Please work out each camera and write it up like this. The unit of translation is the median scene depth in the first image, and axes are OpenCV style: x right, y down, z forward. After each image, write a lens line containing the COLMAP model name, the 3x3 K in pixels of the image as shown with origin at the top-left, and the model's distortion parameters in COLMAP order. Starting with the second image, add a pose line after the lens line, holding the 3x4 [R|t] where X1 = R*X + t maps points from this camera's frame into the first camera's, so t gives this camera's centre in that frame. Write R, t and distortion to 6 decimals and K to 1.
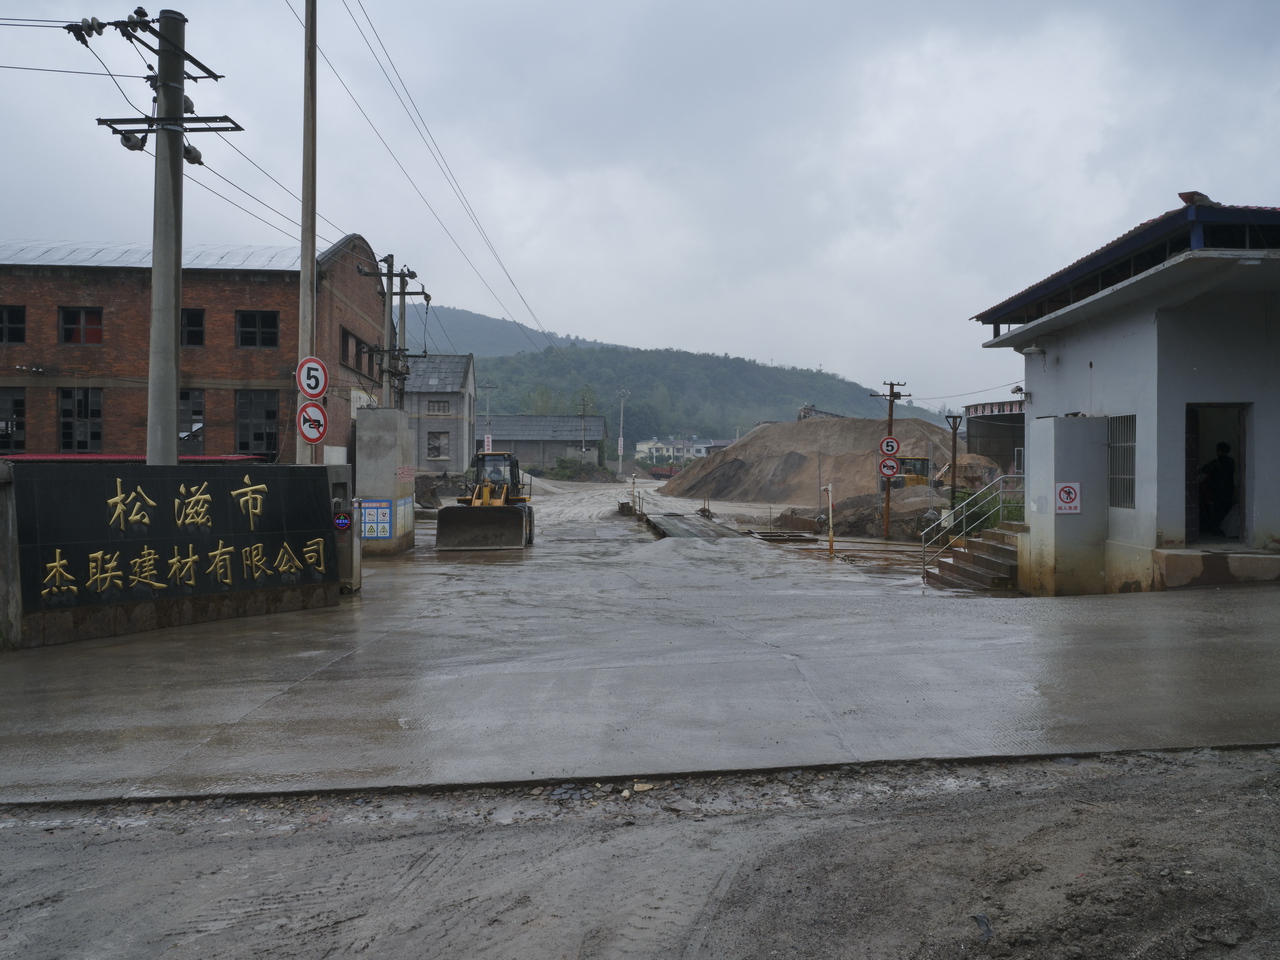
lens RADIAL K [[986.3, 0, 640.0], [0, 986.3, 480.0], [0, 0, 1]] dist [-0.000450, 0.000183]
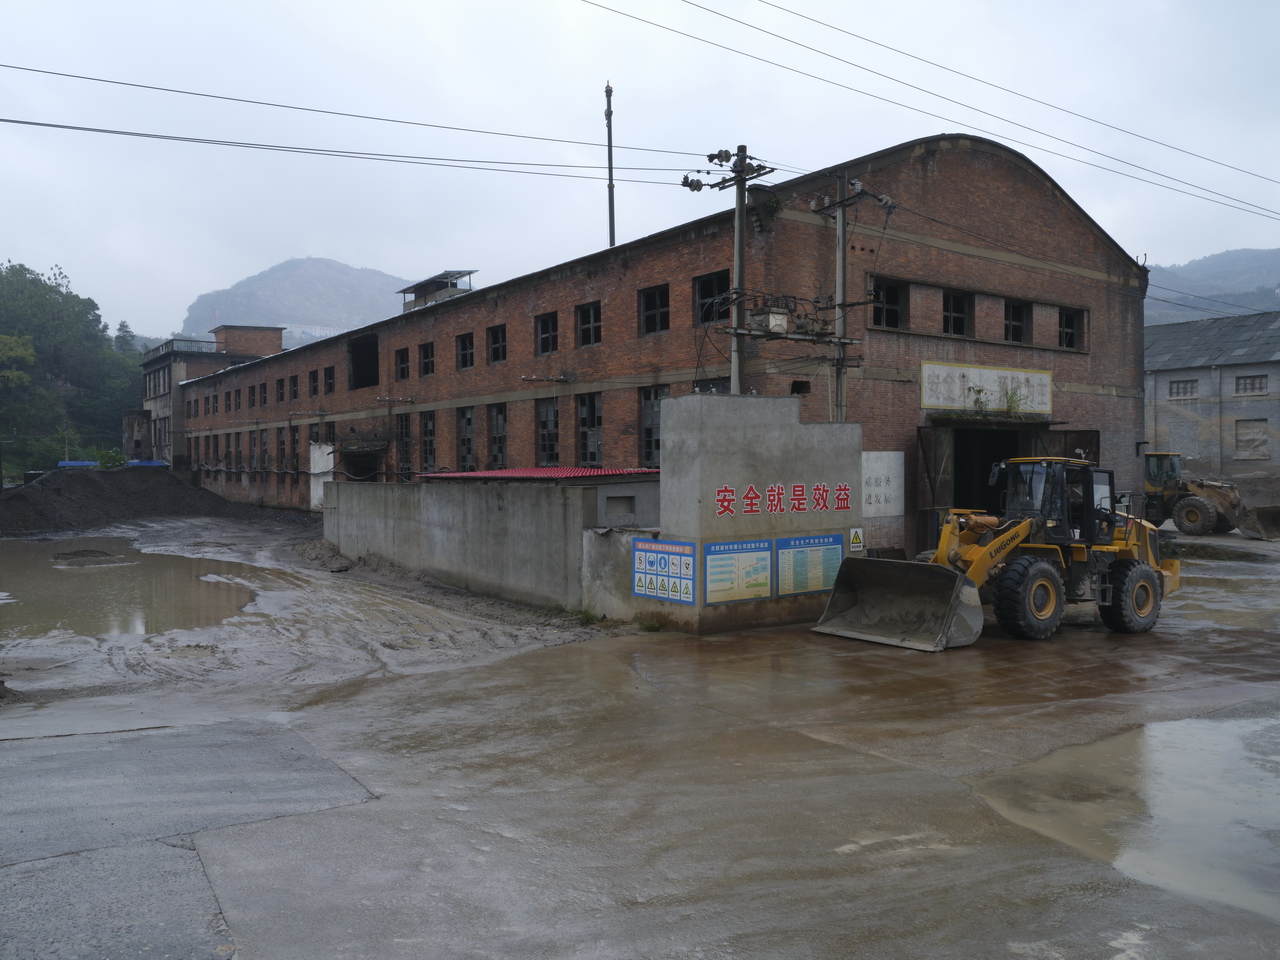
lens RADIAL K [[986.3, 0, 640.0], [0, 986.3, 480.0], [0, 0, 1]] dist [-0.000450, 0.000183]
pose [[0.493962, 0.007830, -0.869448, 0.240070], [-0.003593, 0.999969, 0.006964, -0.020987], [0.869476, -0.000316, 0.493975, 0.598060]]
